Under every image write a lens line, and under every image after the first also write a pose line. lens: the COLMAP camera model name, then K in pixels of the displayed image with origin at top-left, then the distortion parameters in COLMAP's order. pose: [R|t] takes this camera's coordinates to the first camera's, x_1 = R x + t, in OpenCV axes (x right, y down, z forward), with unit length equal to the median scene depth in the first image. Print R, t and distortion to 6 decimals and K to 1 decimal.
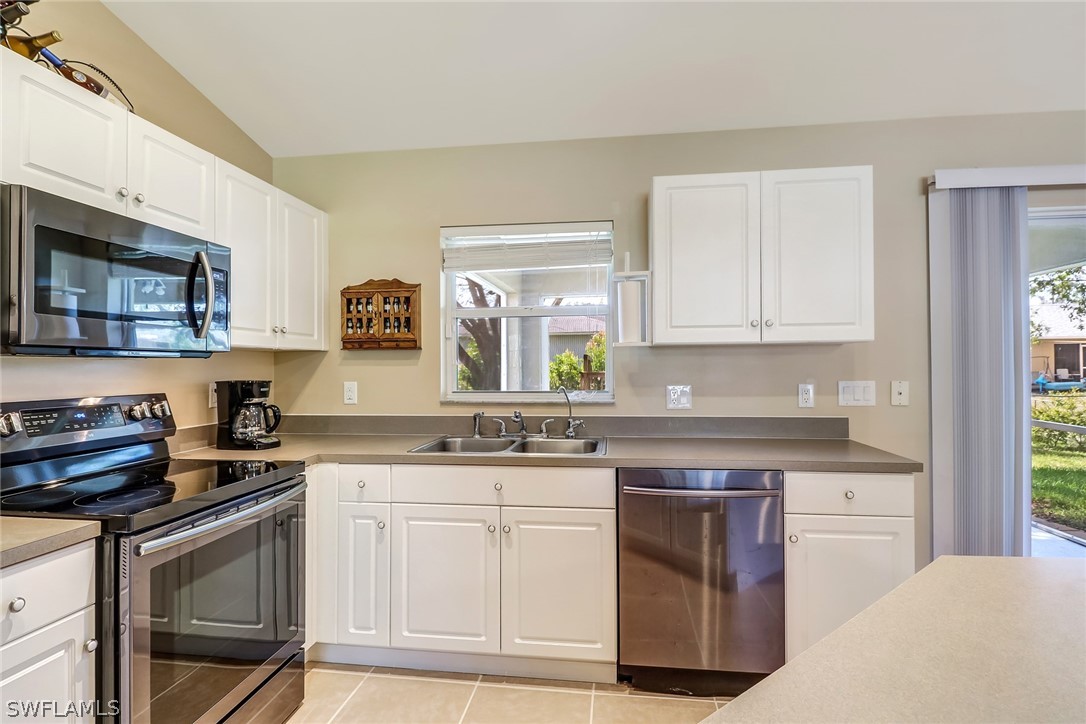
lens RADIAL K [[527.0, 0, 540.5], [0, 527.0, 351.1], [0, 0, 1]] dist [0.000847, -0.004536]
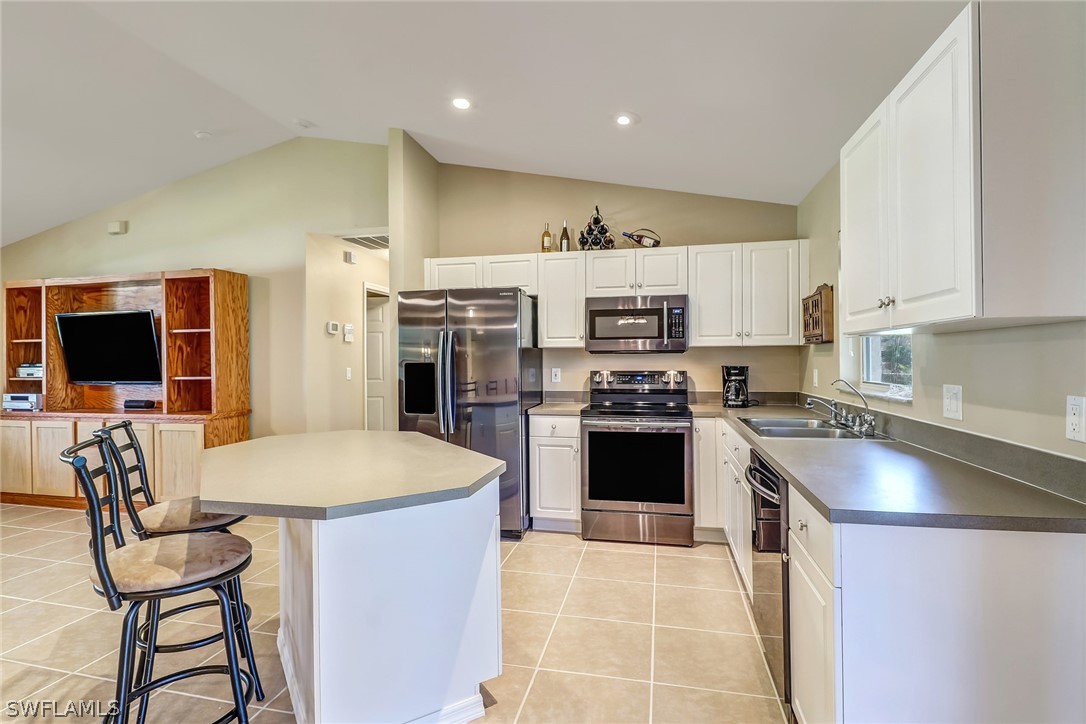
lens RADIAL K [[527.0, 0, 548.6], [0, 527.0, 355.9], [0, 0, 1]] dist [0.000847, -0.004536]
pose [[-0.087523, 0.001877, -0.996161, 1.125467], [0.034534, 0.999403, -0.001151, 0.007049], [0.995564, -0.034502, -0.087536, 0.565156]]
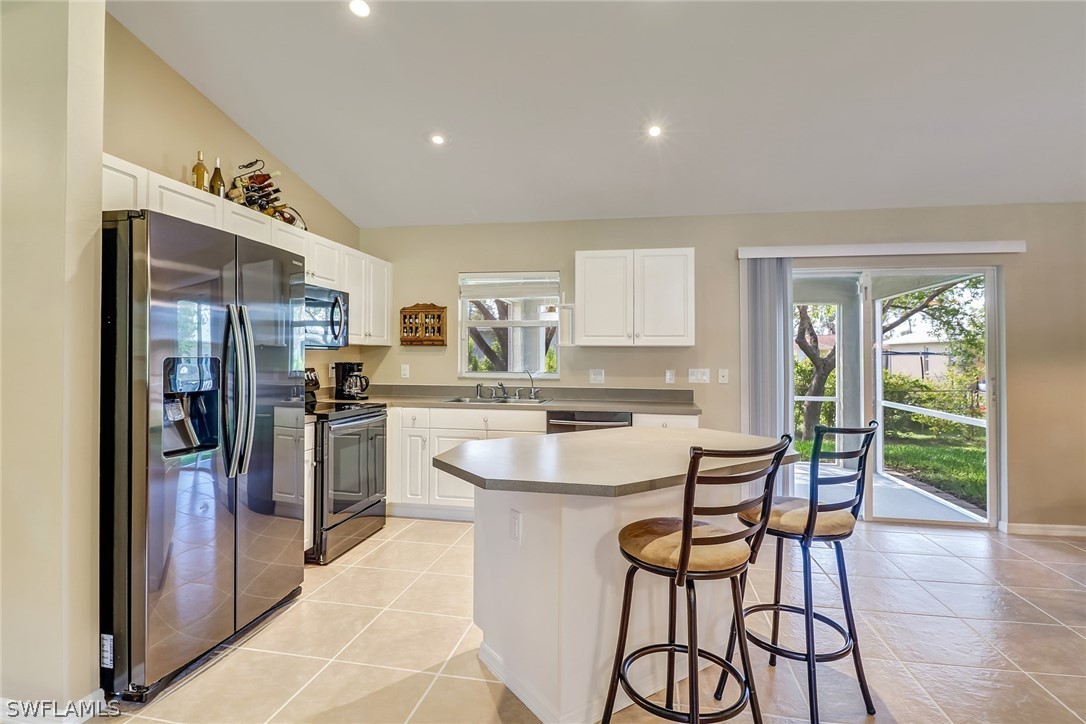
lens RADIAL K [[527.0, 0, 538.4], [0, 527.0, 354.3], [0, 0, 1]] dist [0.000847, -0.004536]
pose [[0.998246, 0.015660, -0.057088, 0.186218], [-0.014515, 0.999686, 0.020415, -0.017594], [0.057390, -0.019551, 0.998160, -0.763099]]
